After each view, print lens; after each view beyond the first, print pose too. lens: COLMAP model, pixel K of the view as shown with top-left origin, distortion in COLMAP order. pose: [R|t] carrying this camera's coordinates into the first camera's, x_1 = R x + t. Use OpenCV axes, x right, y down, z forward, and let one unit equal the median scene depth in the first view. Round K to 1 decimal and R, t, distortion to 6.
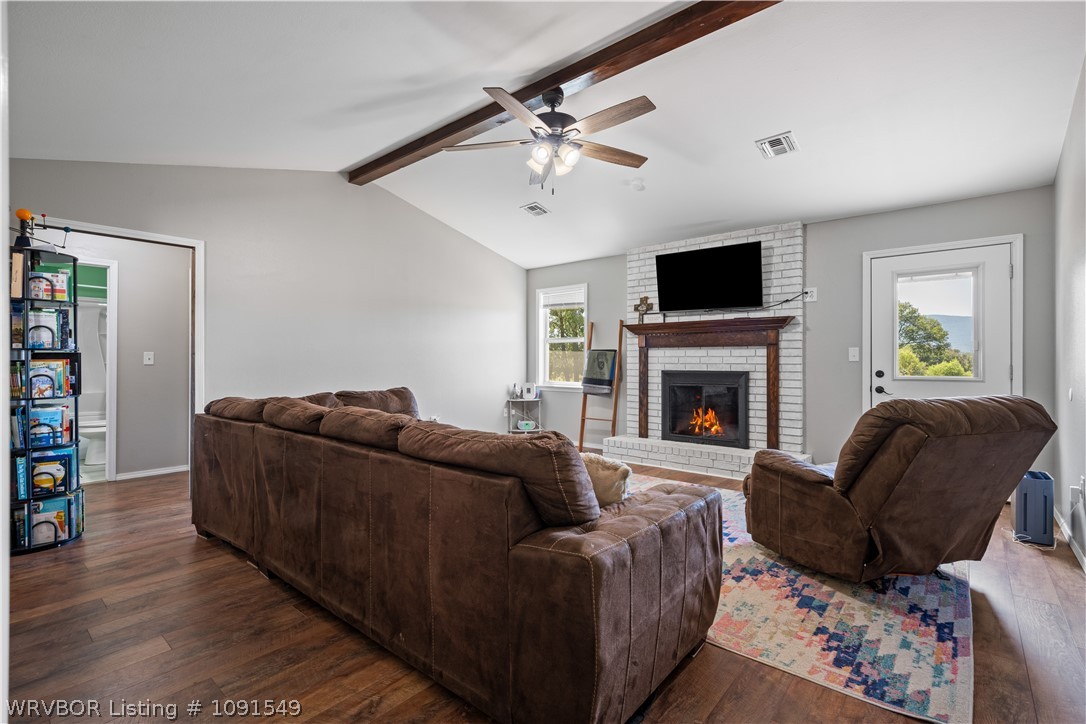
lens RADIAL K [[490.3, 0, 543.0], [0, 490.3, 362.0], [0, 0, 1]] dist [0.000155, 0.000033]
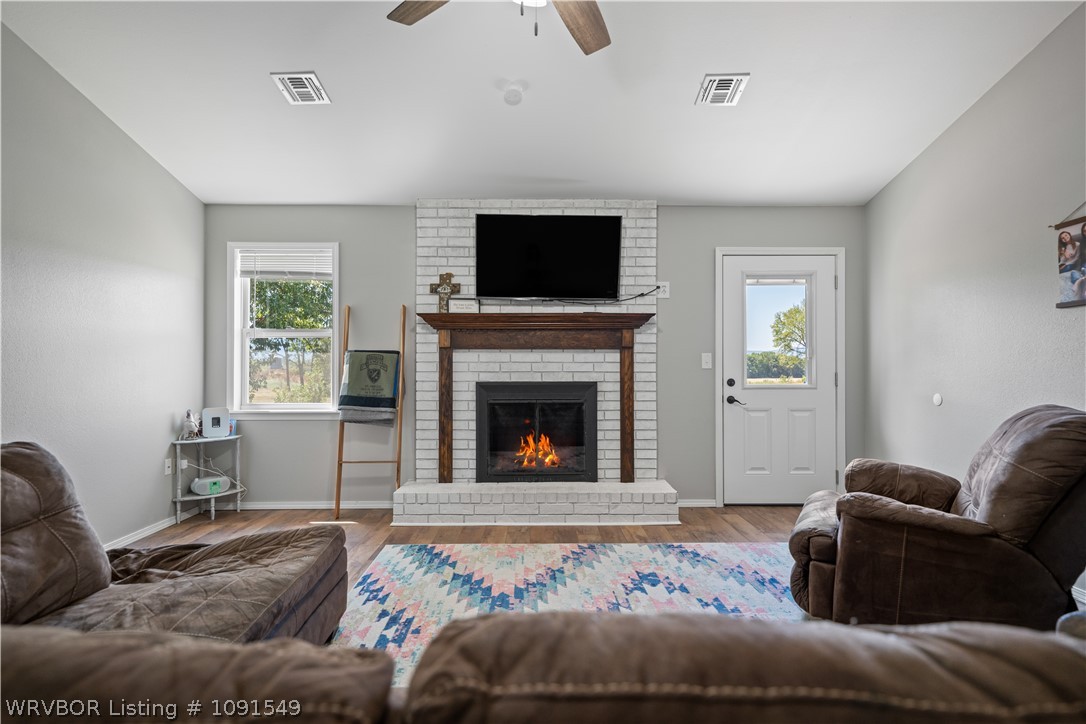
lens RADIAL K [[566.6, 0, 543.6], [0, 566.6, 364.6], [0, 0, 1]] dist [0.014032, 0.000214]
pose [[0.756950, 0.002974, 0.653466, -0.208996], [0.001844, 0.999976, -0.006686, -0.001888], [-0.653470, 0.006266, 0.756926, 0.332785]]
